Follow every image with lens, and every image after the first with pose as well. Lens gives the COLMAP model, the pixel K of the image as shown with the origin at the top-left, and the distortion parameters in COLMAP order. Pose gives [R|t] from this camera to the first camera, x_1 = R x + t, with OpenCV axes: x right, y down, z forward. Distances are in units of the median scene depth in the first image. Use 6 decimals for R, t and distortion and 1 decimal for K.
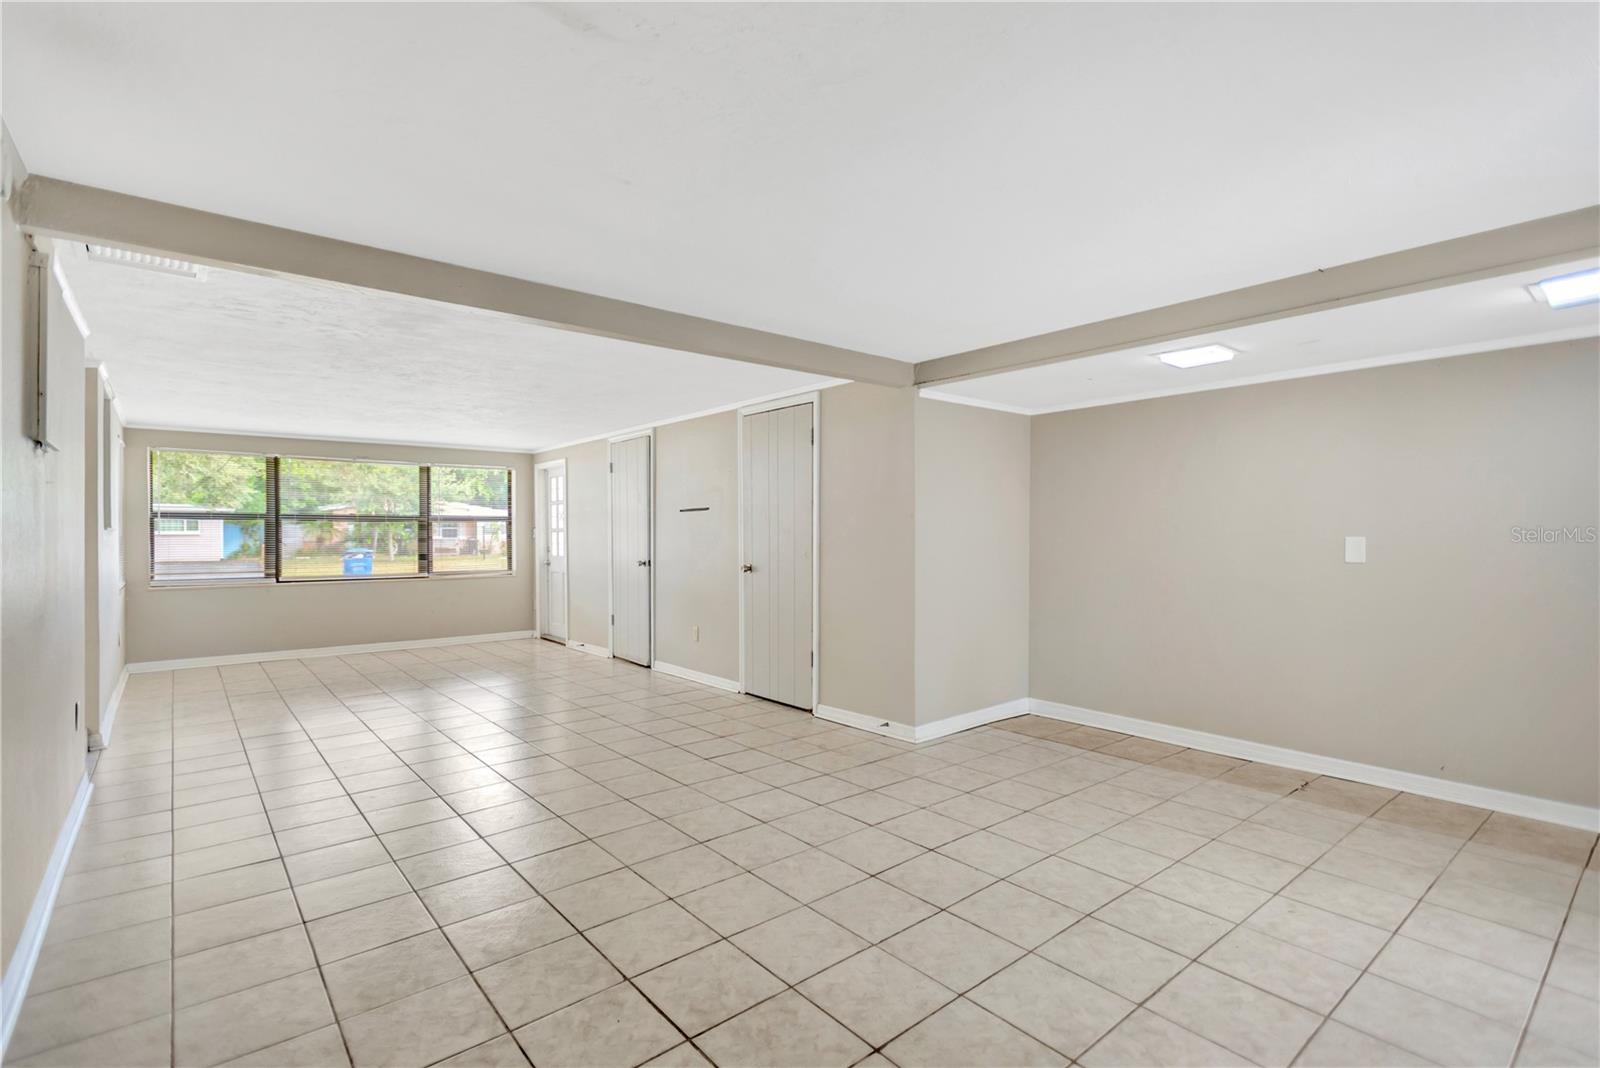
lens RADIAL K [[750.5, 0, 798.0], [0, 750.5, 528.3], [0, 0, 1]] dist [0.001715, -0.000335]
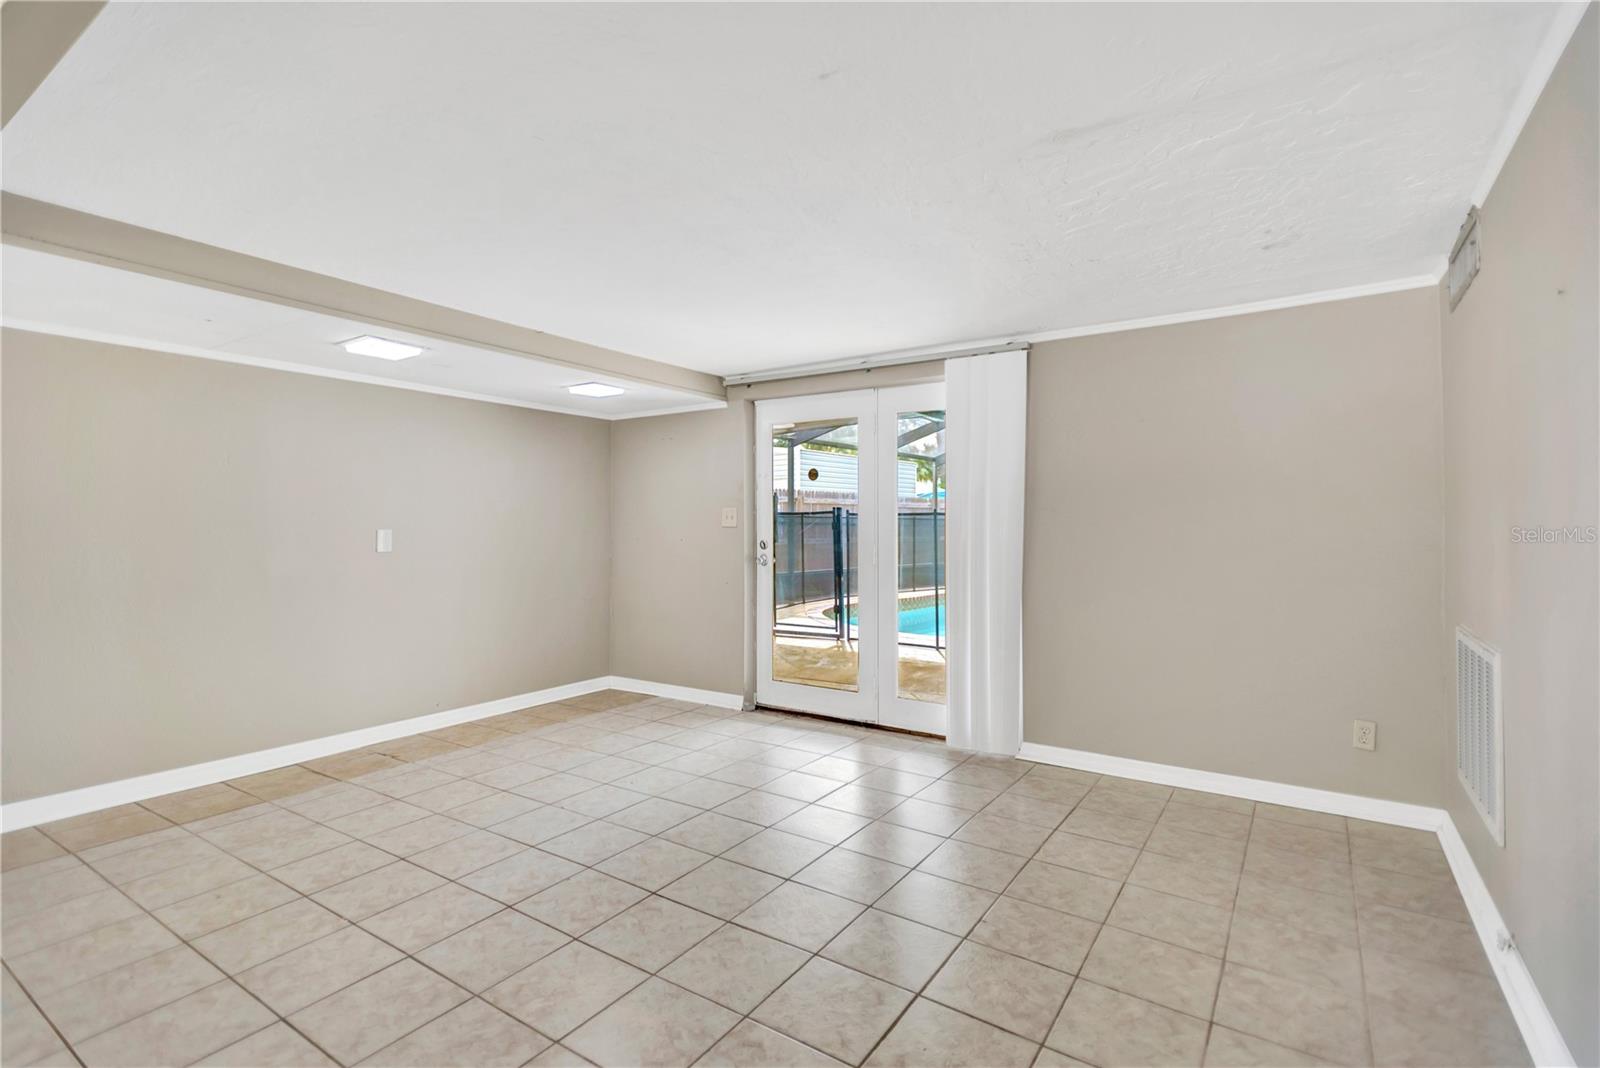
lens RADIAL K [[750.5, 0, 798.0], [0, 750.5, 528.3], [0, 0, 1]] dist [0.001715, -0.000335]
pose [[-0.281719, -0.001614, 0.959496, -0.588325], [-0.000777, 0.999999, 0.001454, 0.007084], [-0.959497, -0.000336, -0.281720, 0.769049]]
